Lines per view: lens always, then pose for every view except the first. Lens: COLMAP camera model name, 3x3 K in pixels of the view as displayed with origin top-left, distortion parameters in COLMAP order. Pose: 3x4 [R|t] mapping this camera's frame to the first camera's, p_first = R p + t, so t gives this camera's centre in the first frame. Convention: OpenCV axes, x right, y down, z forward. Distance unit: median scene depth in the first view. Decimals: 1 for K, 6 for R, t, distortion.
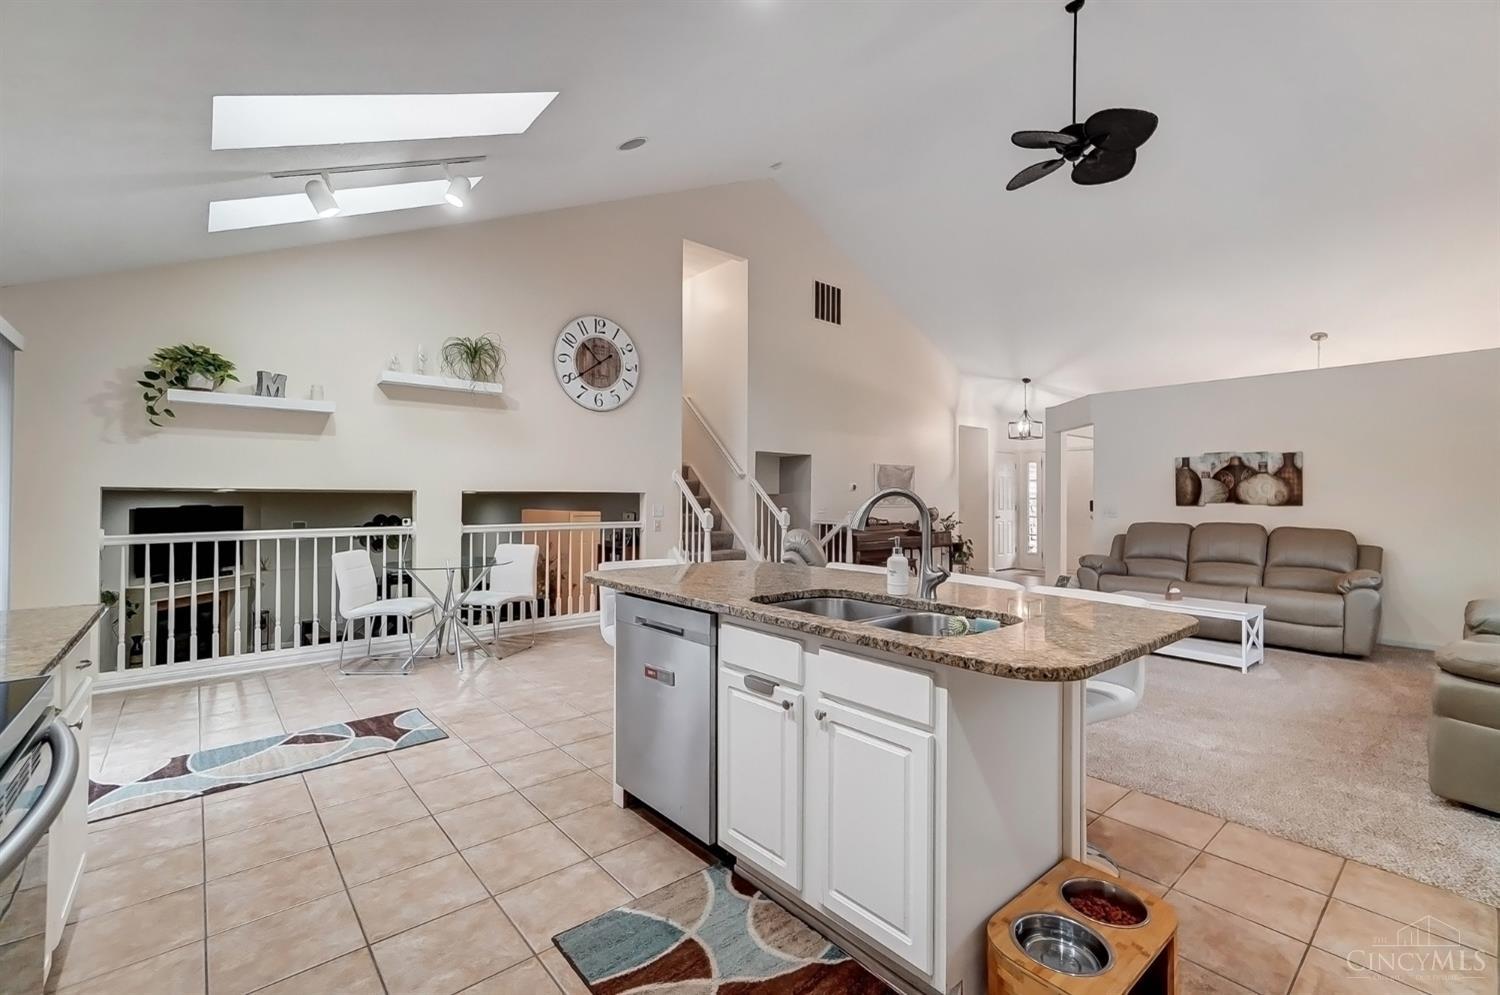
lens RADIAL K [[644.0, 0, 752.3], [0, 644.0, 495.0], [0, 0, 1]] dist [-0.018408, 0.016205]
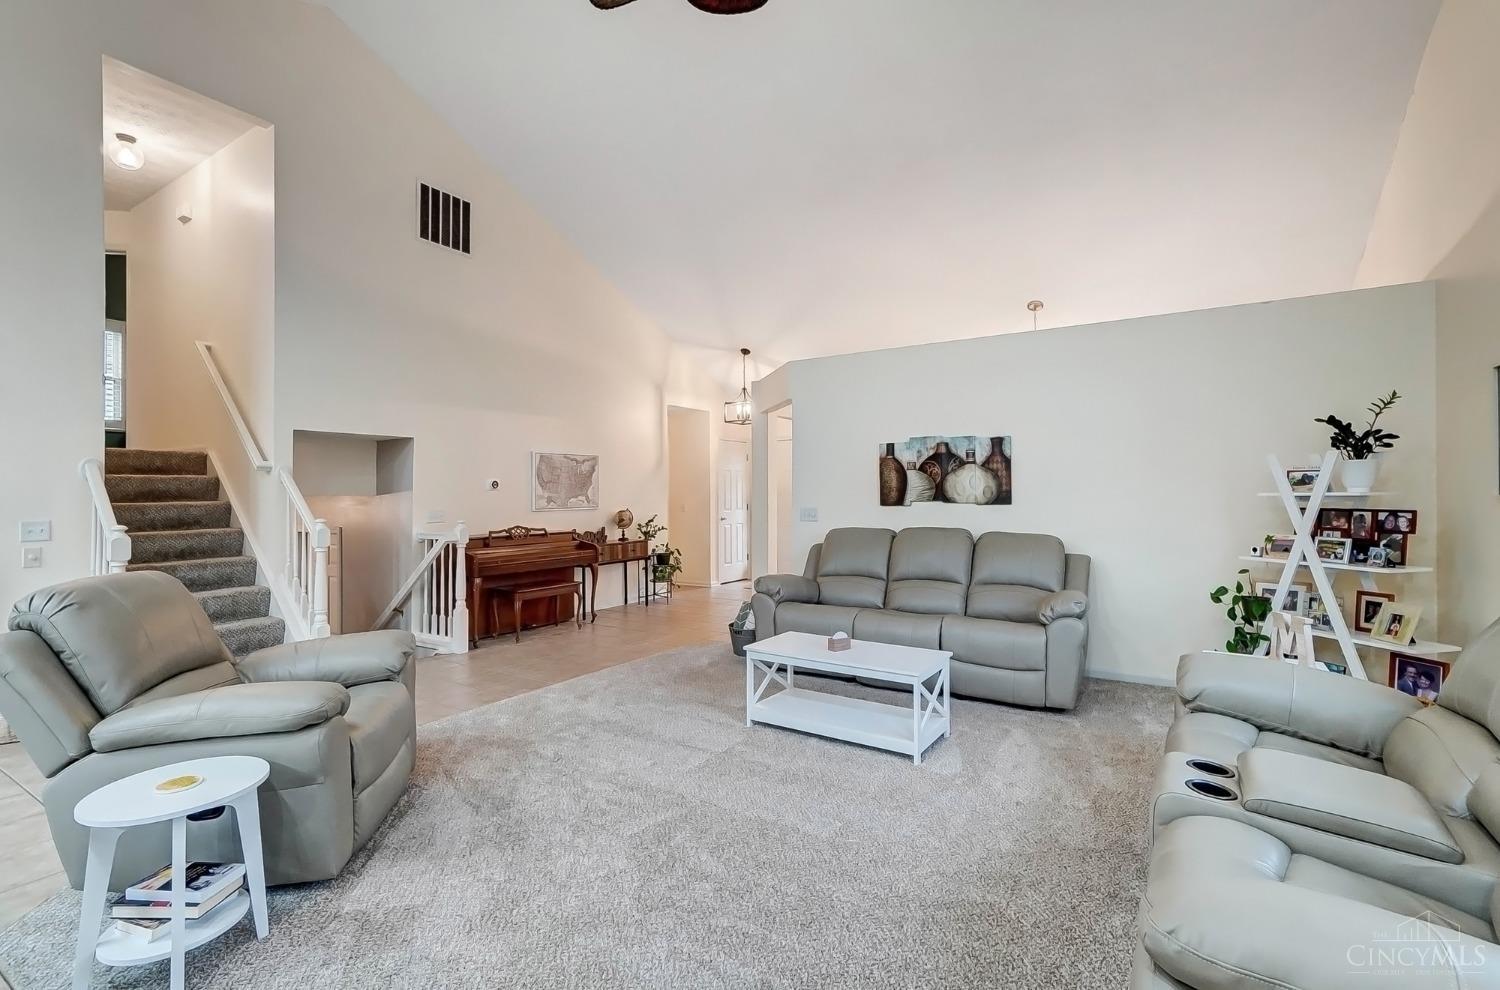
lens RADIAL K [[672.6, 0, 750.0], [0, 672.6, 495.0], [0, 0, 1]] dist [0.003622, 0.000851]
pose [[0.958829, -0.011768, 0.283741, 0.304811], [0.010252, 0.999924, 0.006827, -0.003658], [-0.283800, -0.003637, 0.958877, 0.286598]]
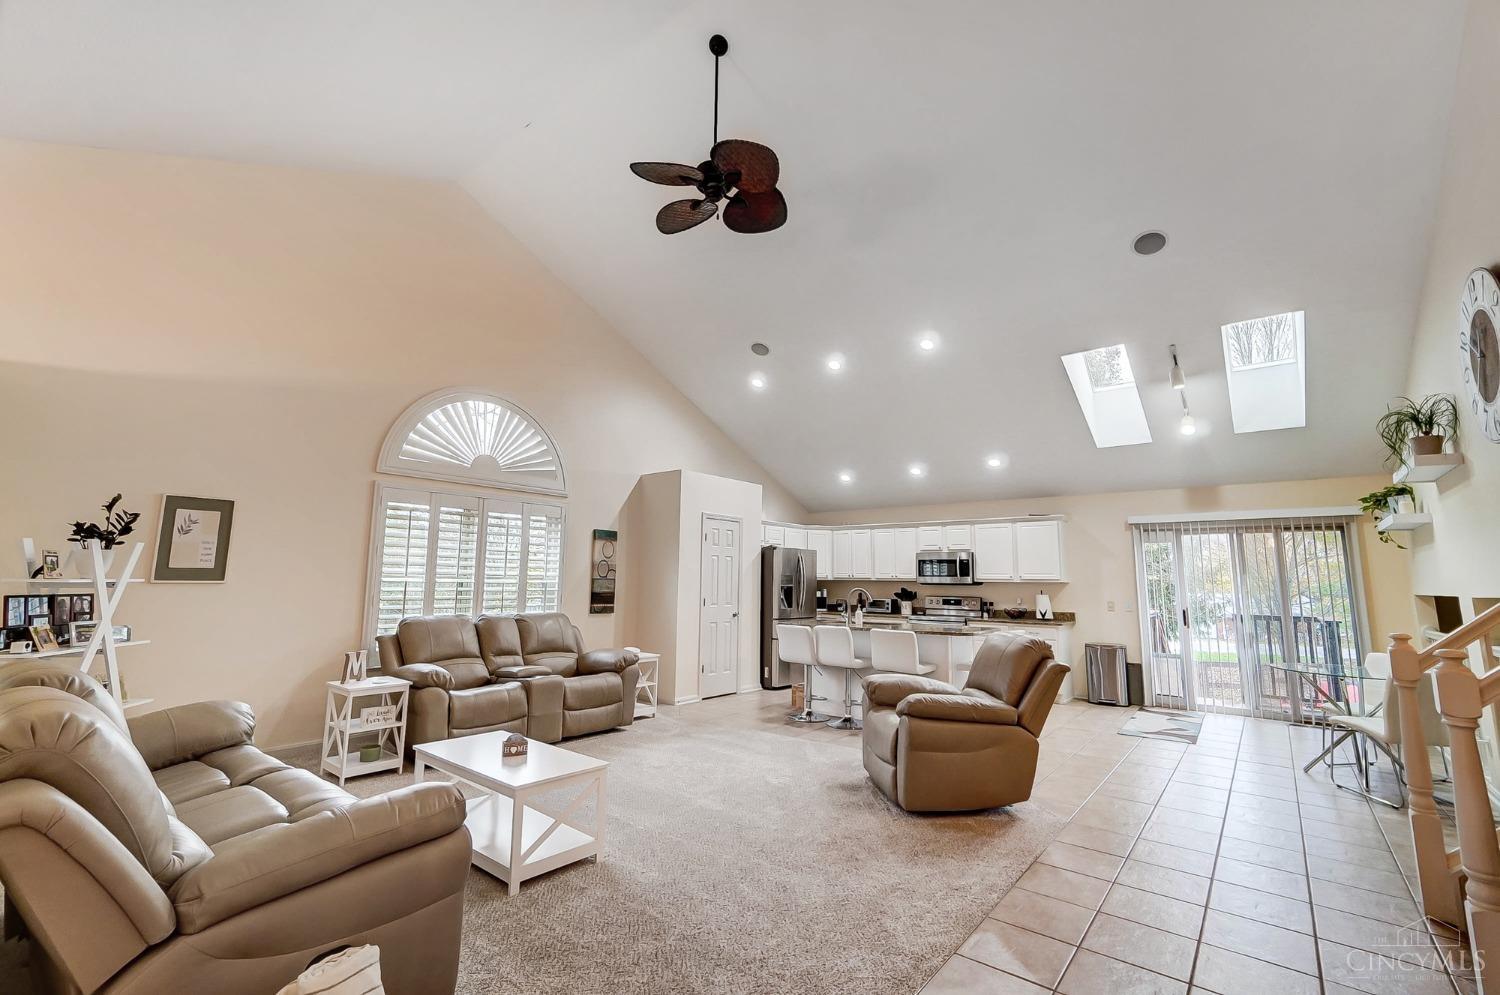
lens RADIAL K [[648.8, 0, 742.0], [0, 648.8, 481.0], [0, 0, 1]] dist [0.000846, 0.000341]
pose [[-0.985635, -0.045144, -0.162742, 0.458636], [-0.019588, 0.987666, -0.155346, -0.004439], [0.167747, -0.149927, -0.974363, 1.408665]]
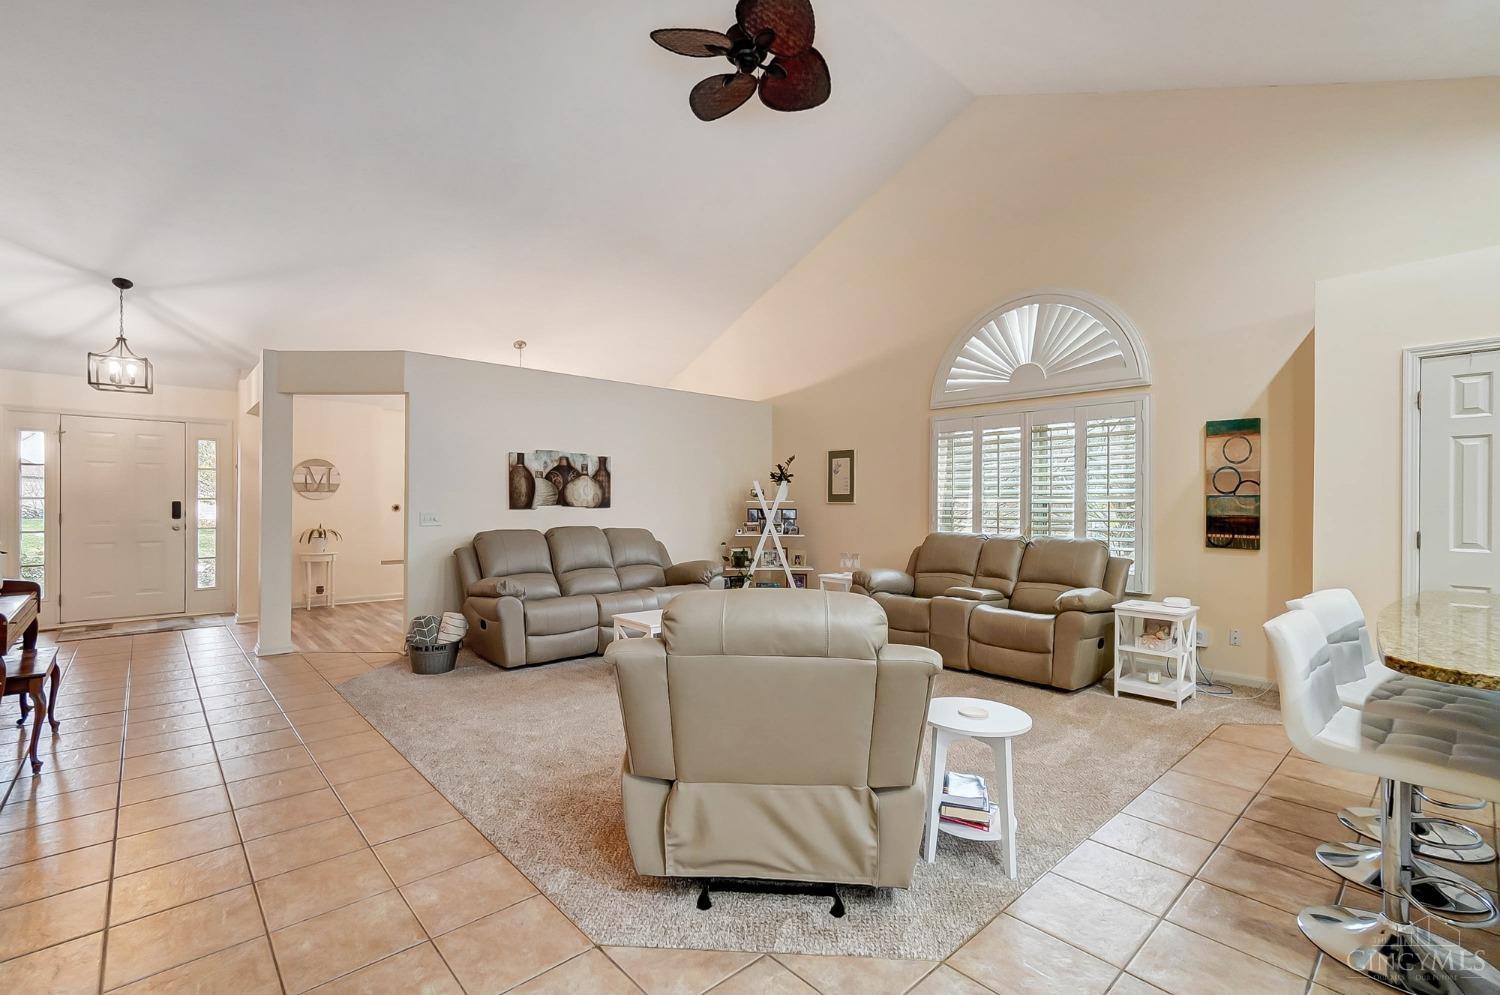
lens RADIAL K [[663.7, 0, 738.5], [0, 663.7, 490.7], [0, 0, 1]] dist [-0.001310, -0.000041]
pose [[-0.021023, 0.014051, 0.999680, -0.240651], [-0.008233, 0.999865, -0.014226, 0.002423], [-0.999745, -0.008529, -0.020904, 0.789890]]
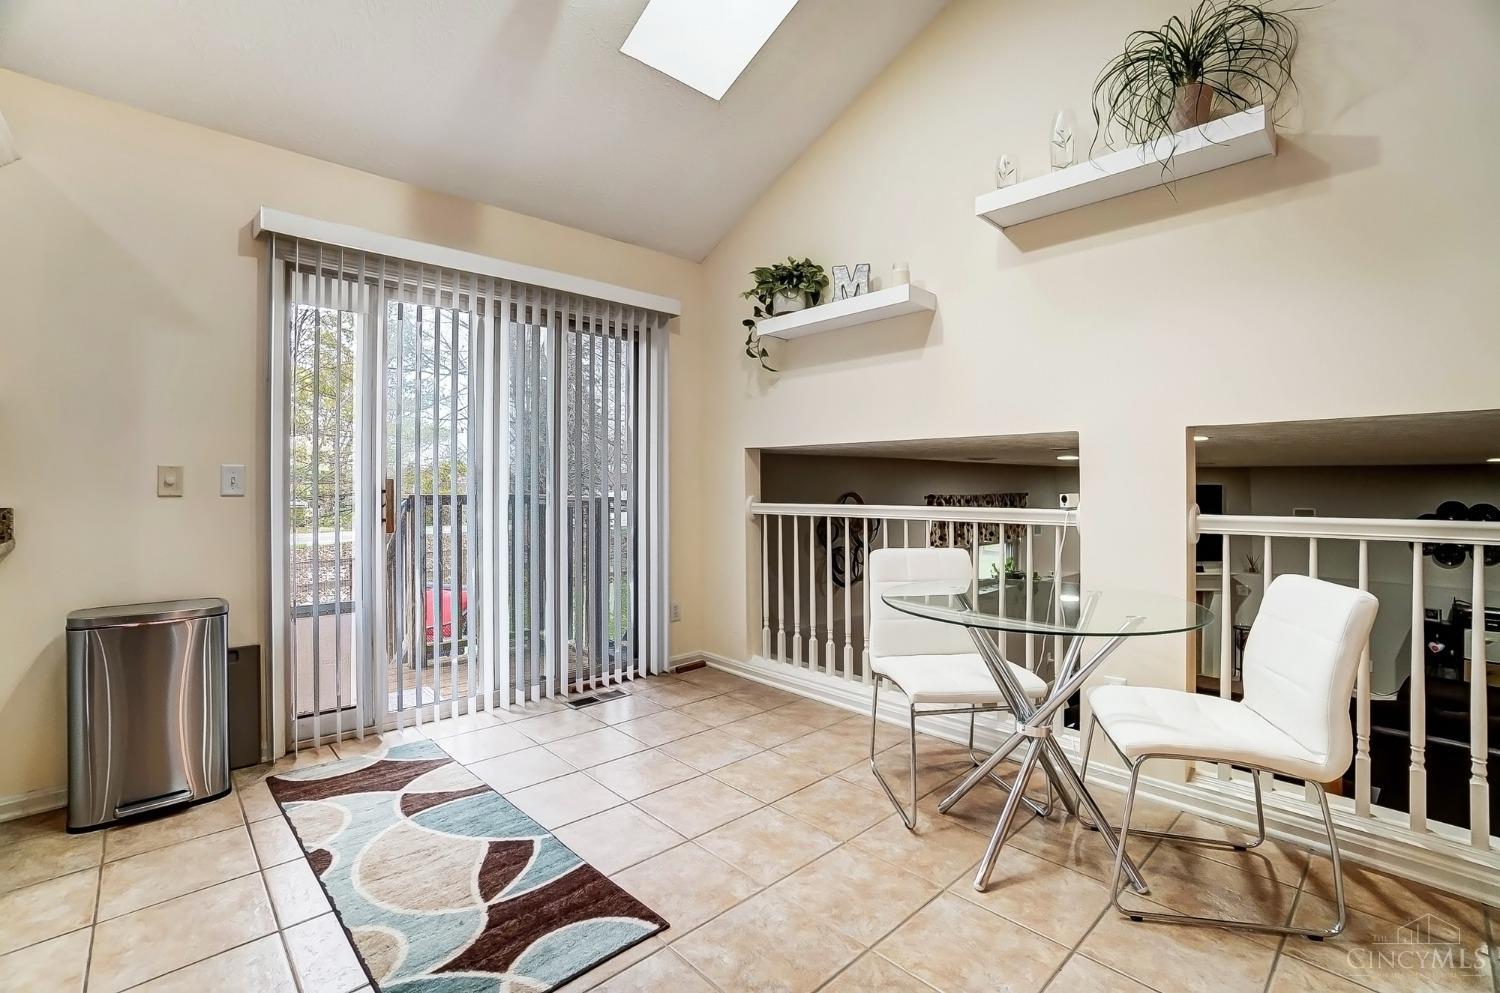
lens RADIAL K [[659.2, 0, 756.5], [0, 659.2, 487.5], [0, 0, 1]] dist [-0.050022, 0.018121]
pose [[0.046396, 0.000834, -0.998923, -0.057531], [-0.000719, 0.999999, 0.000801, 0.026923], [0.998923, 0.000681, 0.046396, 0.622361]]
